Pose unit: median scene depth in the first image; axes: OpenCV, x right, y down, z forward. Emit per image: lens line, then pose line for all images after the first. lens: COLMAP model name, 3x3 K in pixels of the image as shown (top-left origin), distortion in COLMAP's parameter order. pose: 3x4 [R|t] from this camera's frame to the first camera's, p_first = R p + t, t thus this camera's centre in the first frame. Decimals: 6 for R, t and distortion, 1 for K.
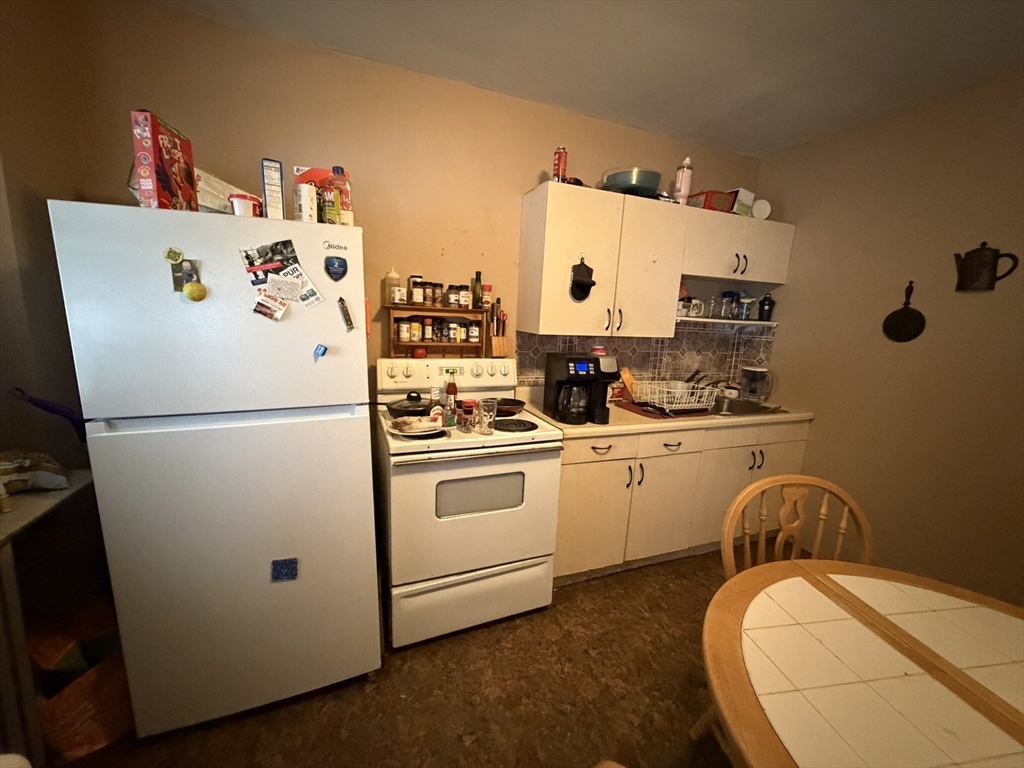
lens RADIAL K [[407.9, 0, 512.0], [0, 407.9, 384.0], [0, 0, 1]] dist [-0.001225, -0.000095]
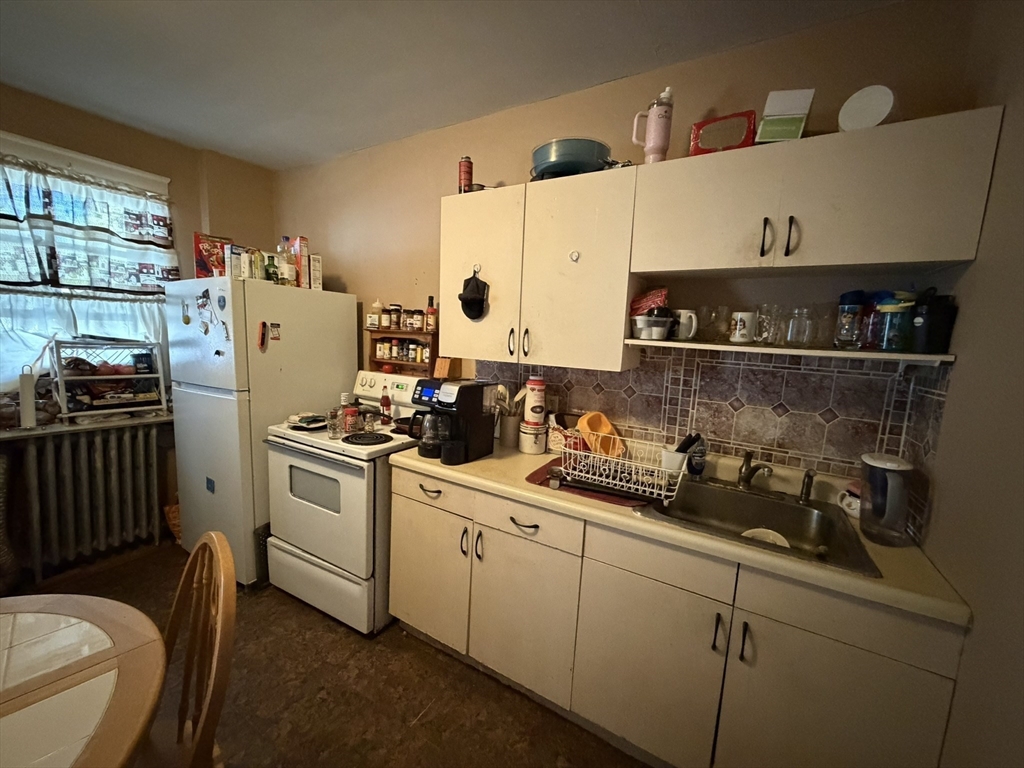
lens RADIAL K [[407.9, 0, 512.0], [0, 407.9, 384.0], [0, 0, 1]] dist [-0.001225, -0.000095]
pose [[0.615301, 0.083286, -0.783880, 0.901667], [-0.150592, 0.988508, -0.013178, -0.069305], [0.773774, 0.126155, 0.620772, 0.538714]]
